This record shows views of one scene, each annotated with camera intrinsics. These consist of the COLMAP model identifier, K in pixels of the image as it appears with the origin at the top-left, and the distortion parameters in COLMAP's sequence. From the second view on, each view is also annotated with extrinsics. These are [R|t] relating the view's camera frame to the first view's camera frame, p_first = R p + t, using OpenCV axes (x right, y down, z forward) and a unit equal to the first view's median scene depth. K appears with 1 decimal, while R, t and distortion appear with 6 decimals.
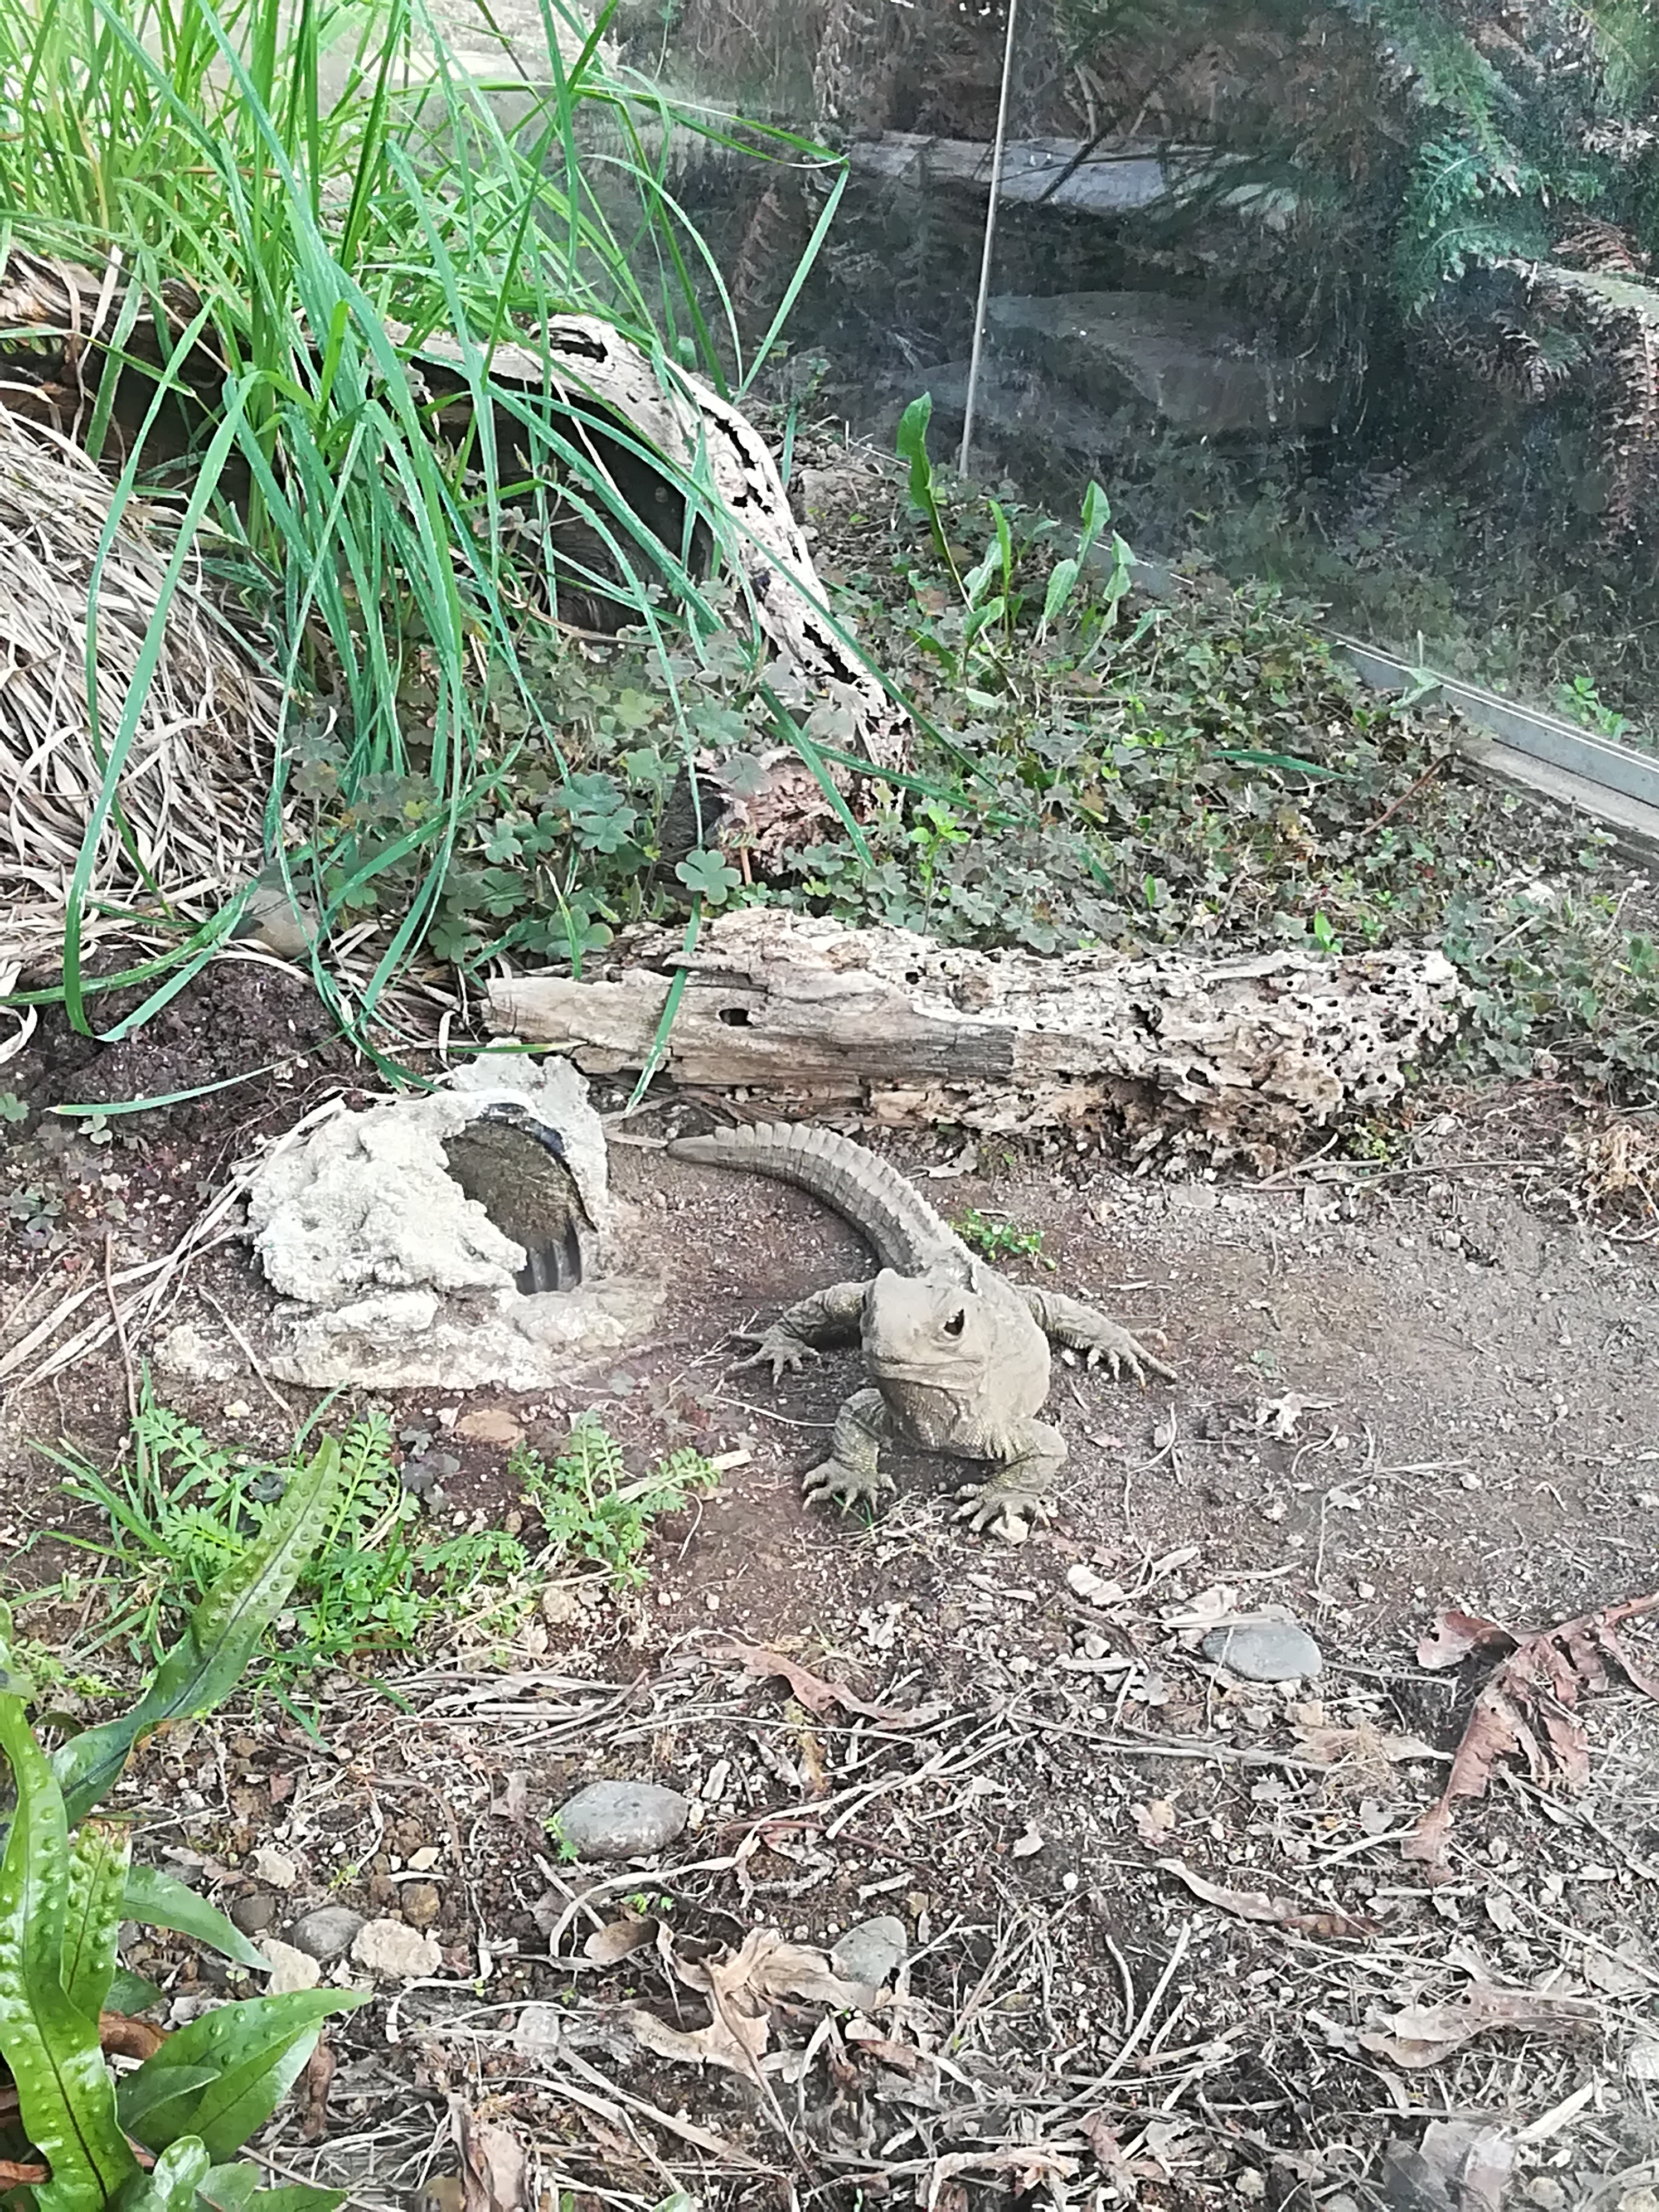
lens RADIAL K [[3288.6, 0, 829.5], [0, 3288.6, 1106.0], [0, 0, 1]] dist [0.154965, -0.515505]
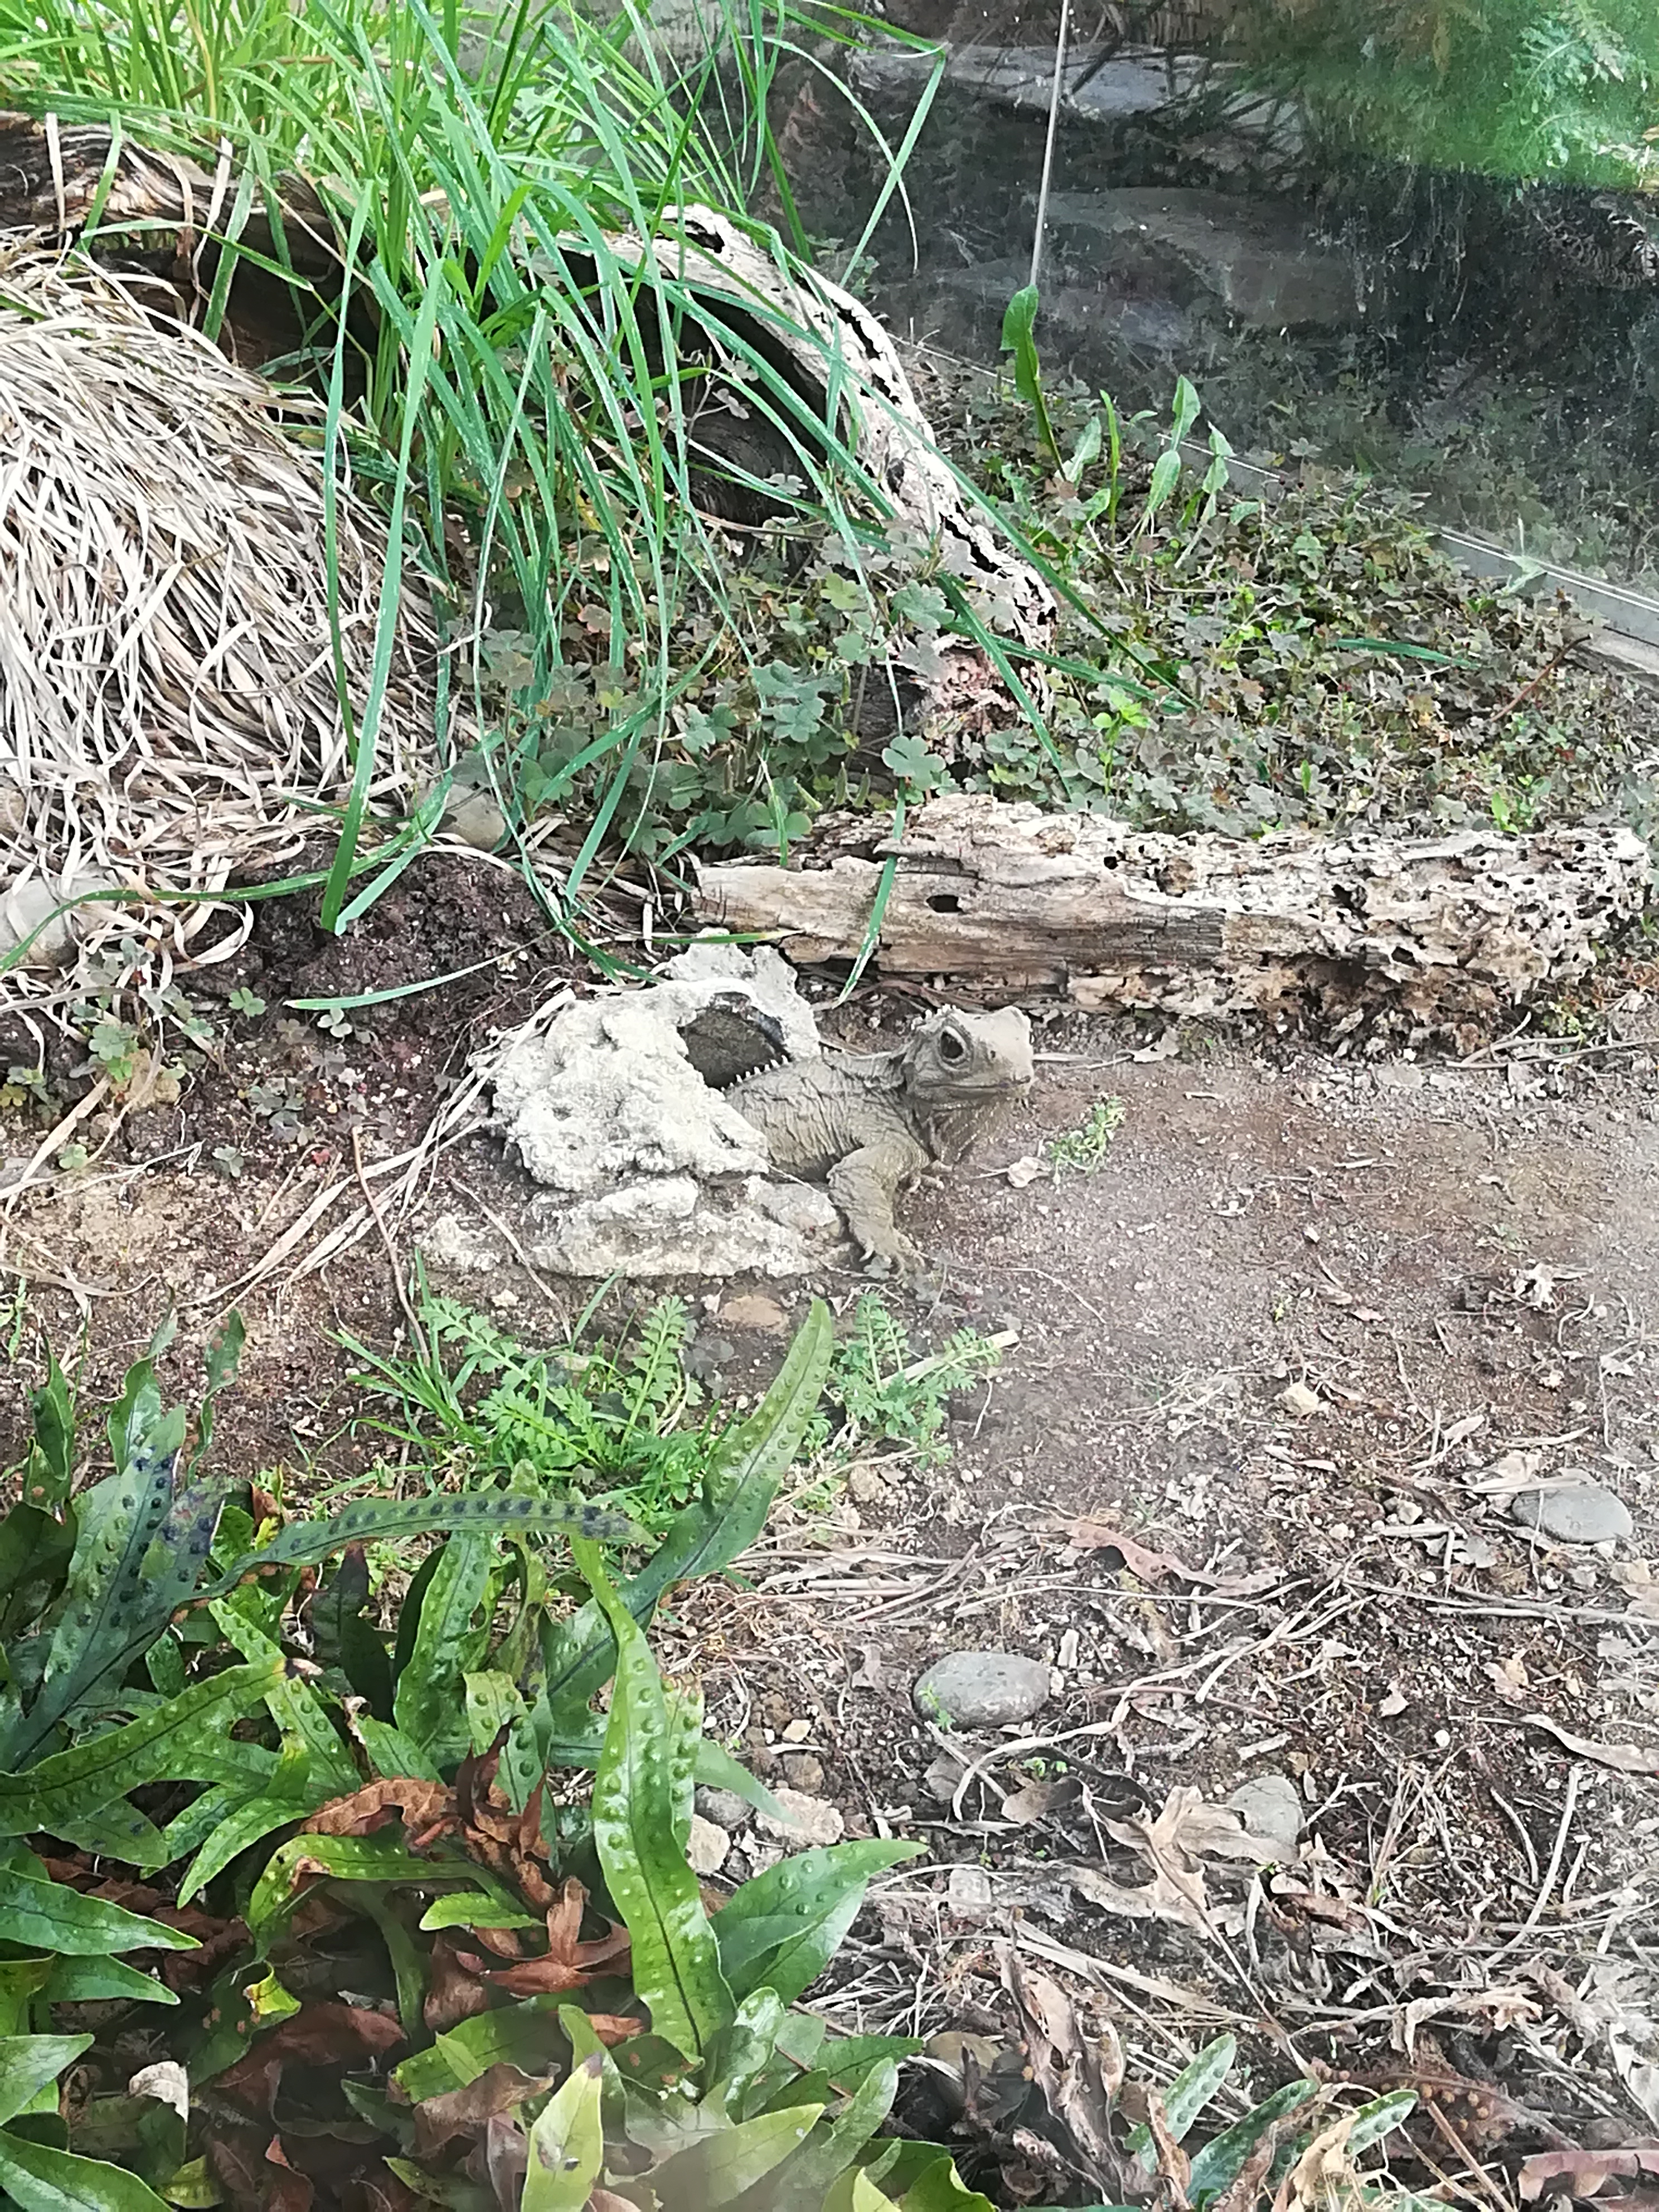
lens RADIAL K [[3288.6, 0, 829.5], [0, 3288.6, 1106.0], [0, 0, 1]] dist [0.154965, -0.515505]
pose [[0.998888, -0.018175, 0.043503, -0.113593], [0.017245, 0.999617, 0.021644, 0.012715], [-0.043880, -0.020870, 0.998819, 0.005318]]
